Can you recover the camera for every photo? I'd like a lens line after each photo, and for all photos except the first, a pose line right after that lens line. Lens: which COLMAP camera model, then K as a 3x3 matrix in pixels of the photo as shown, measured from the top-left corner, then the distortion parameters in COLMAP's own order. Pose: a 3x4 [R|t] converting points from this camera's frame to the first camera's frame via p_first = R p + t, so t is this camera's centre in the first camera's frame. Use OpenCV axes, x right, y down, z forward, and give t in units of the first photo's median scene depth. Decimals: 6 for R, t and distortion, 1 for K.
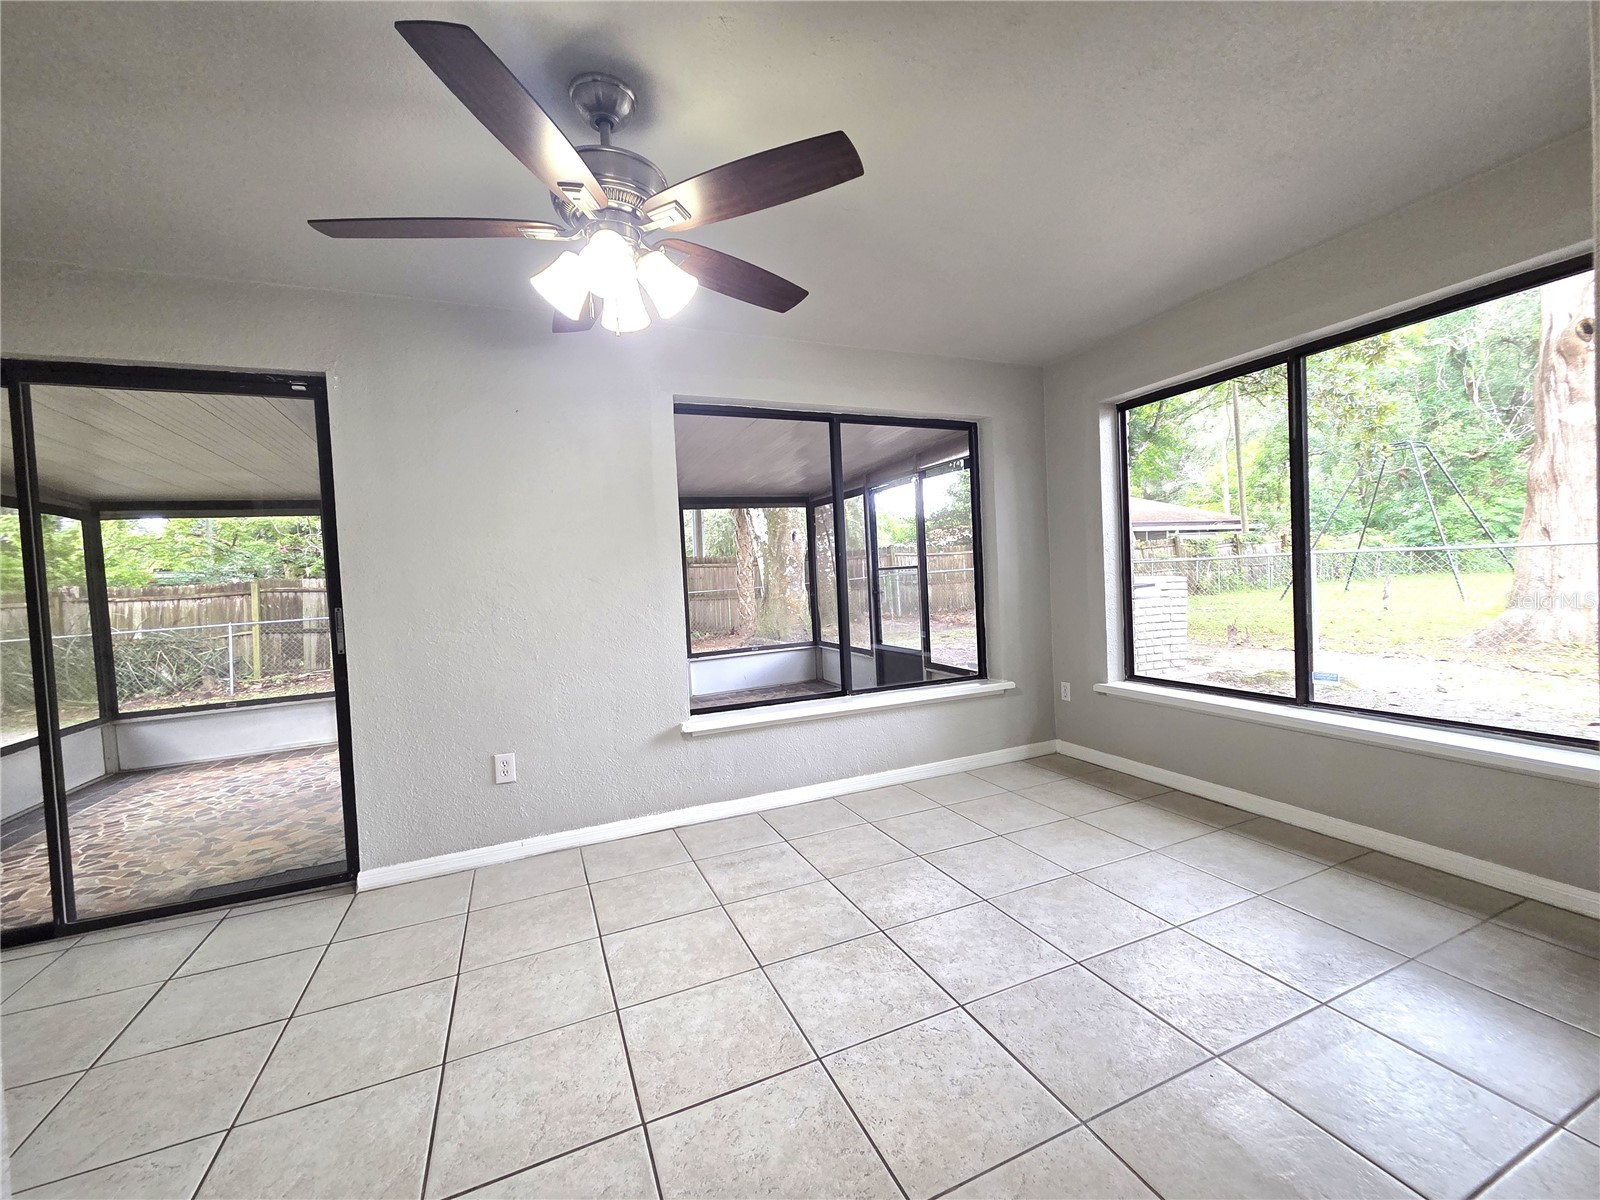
lens RADIAL K [[652.0, 0, 807.9], [0, 652.0, 594.3], [0, 0, 1]] dist [0.002059, 0.000325]
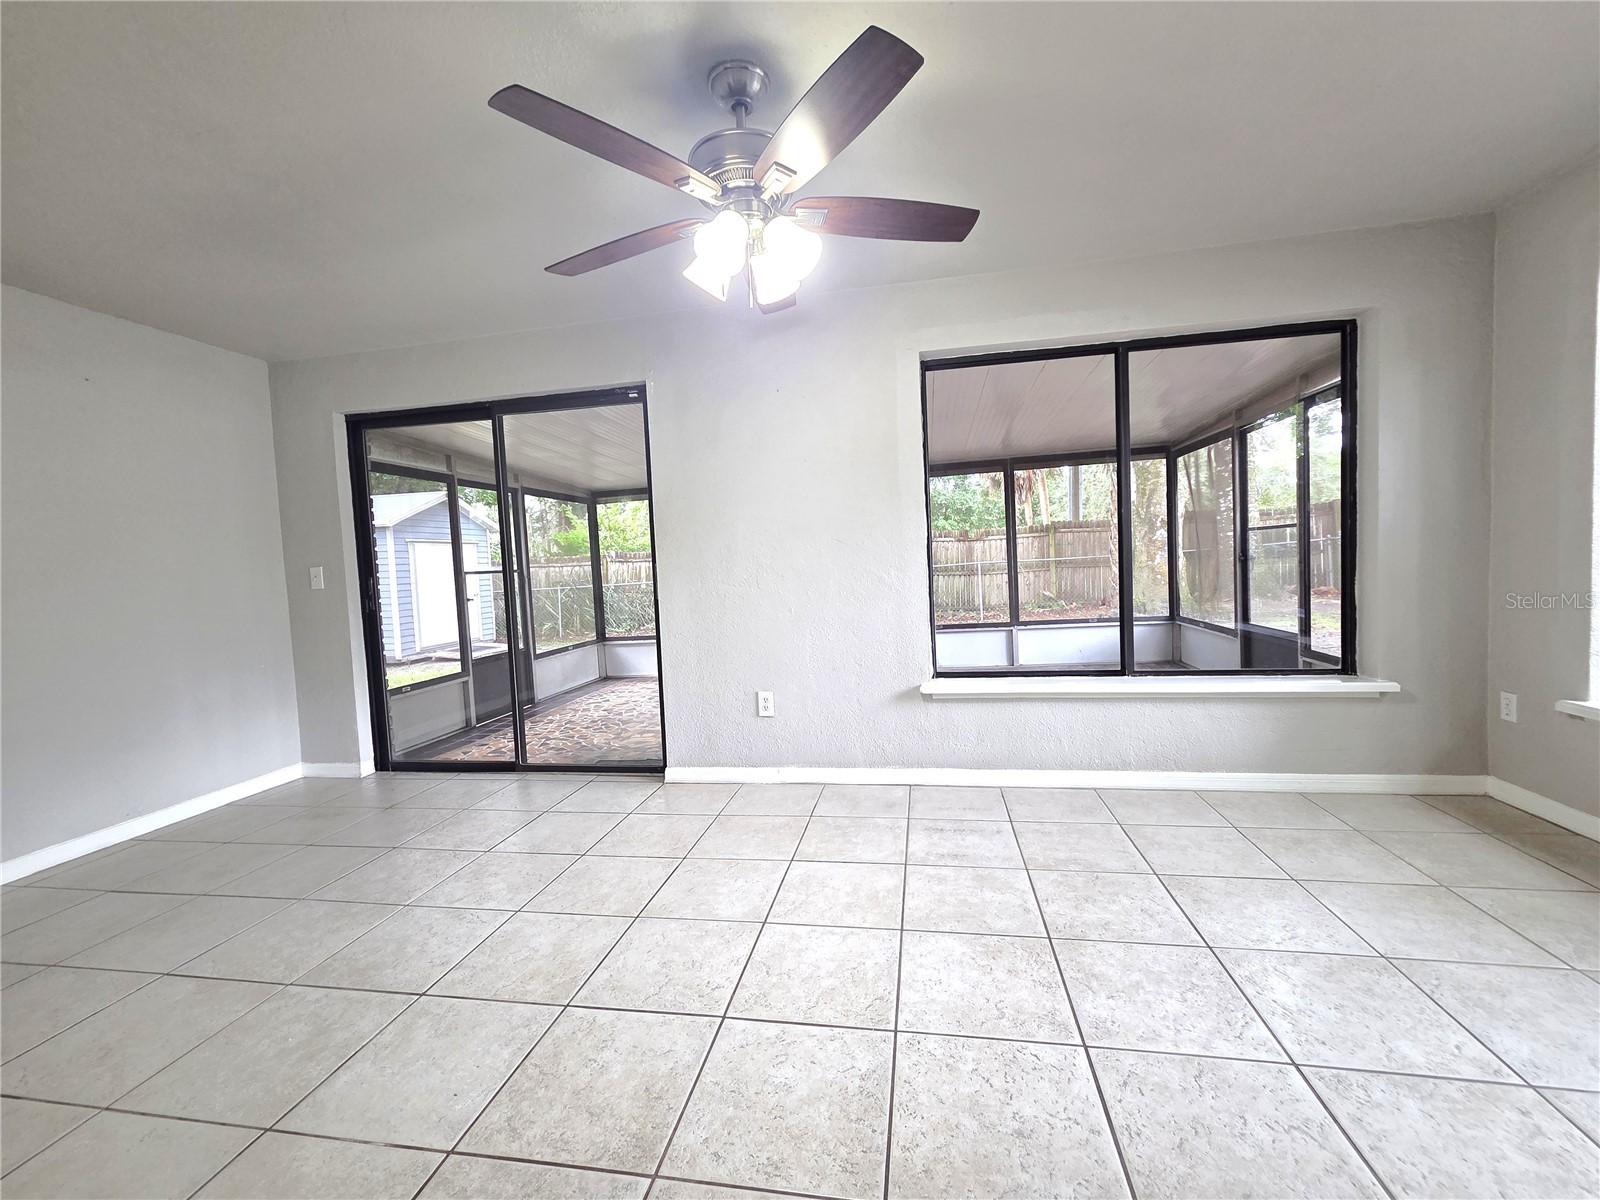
lens RADIAL K [[652.0, 0, 811.8], [0, 652.0, 593.8], [0, 0, 1]] dist [0.002059, 0.000325]
pose [[0.834743, 0.037421, -0.549367, 0.220922], [-0.010211, 0.998569, 0.052504, 0.008423], [0.550545, -0.038218, 0.833930, 0.079481]]
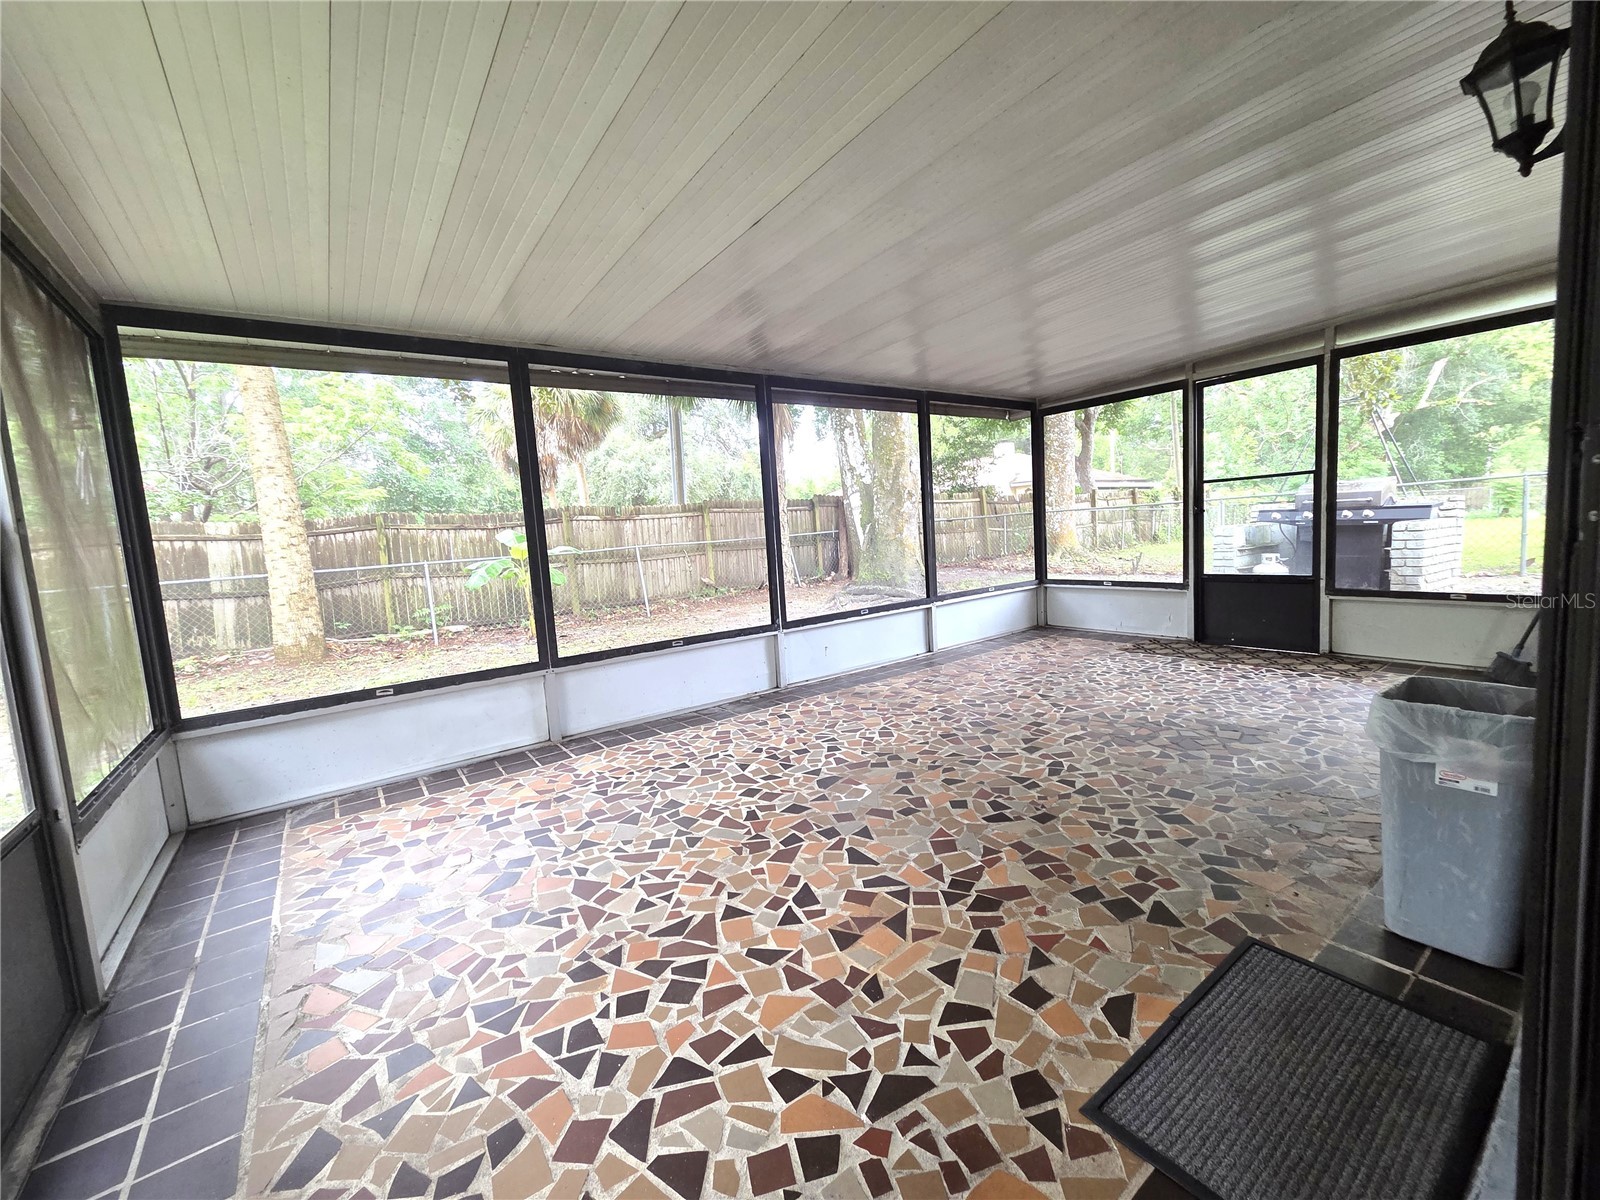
lens RADIAL K [[652.0, 0, 812.0], [0, 652.0, 595.6], [0, 0, 1]] dist [0.002059, 0.000325]
pose [[0.973688, -0.028446, 0.226101, -1.209682], [0.016427, 0.998359, 0.054862, 0.110835], [-0.227291, -0.049704, 0.972558, 0.674373]]
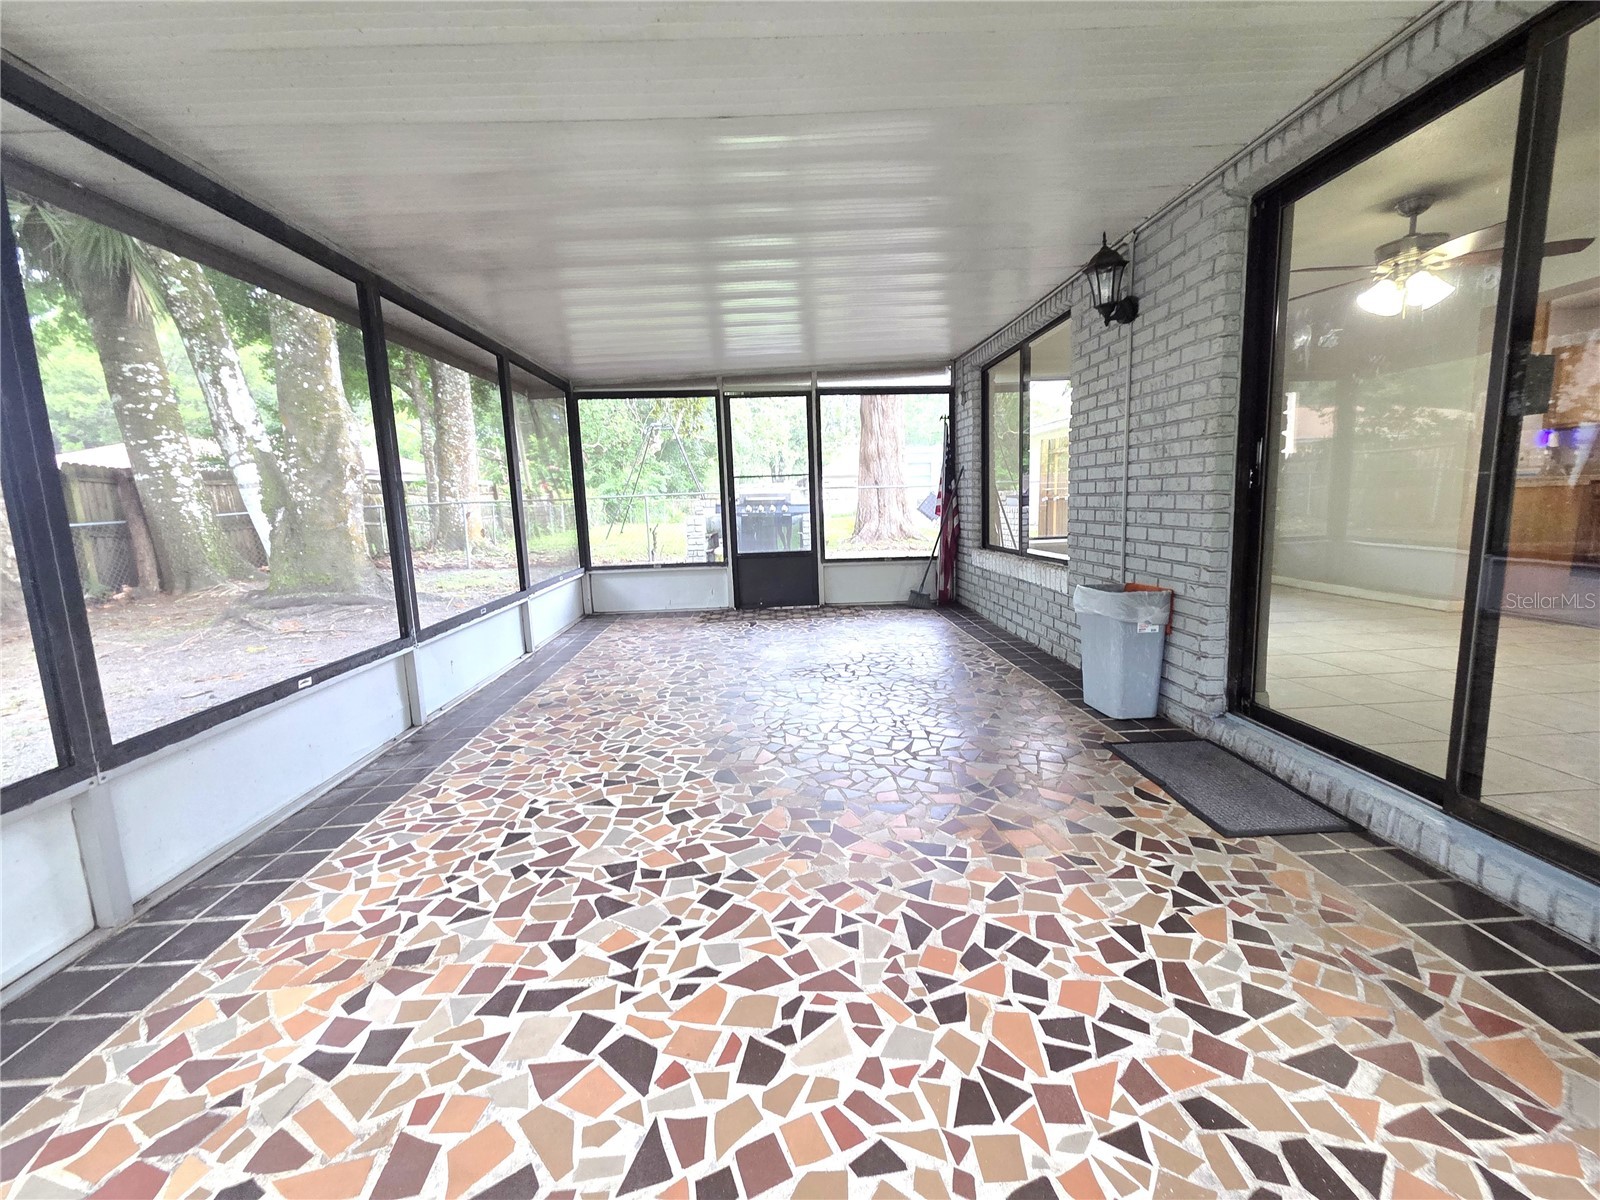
lens RADIAL K [[652.0, 0, 808.4], [0, 652.0, 597.2], [0, 0, 1]] dist [0.002059, 0.000325]
pose [[0.344407, -0.099782, 0.933503, -1.727908], [0.045565, 0.994941, 0.089539, 0.129425], [-0.937714, 0.011697, 0.347211, 1.192895]]
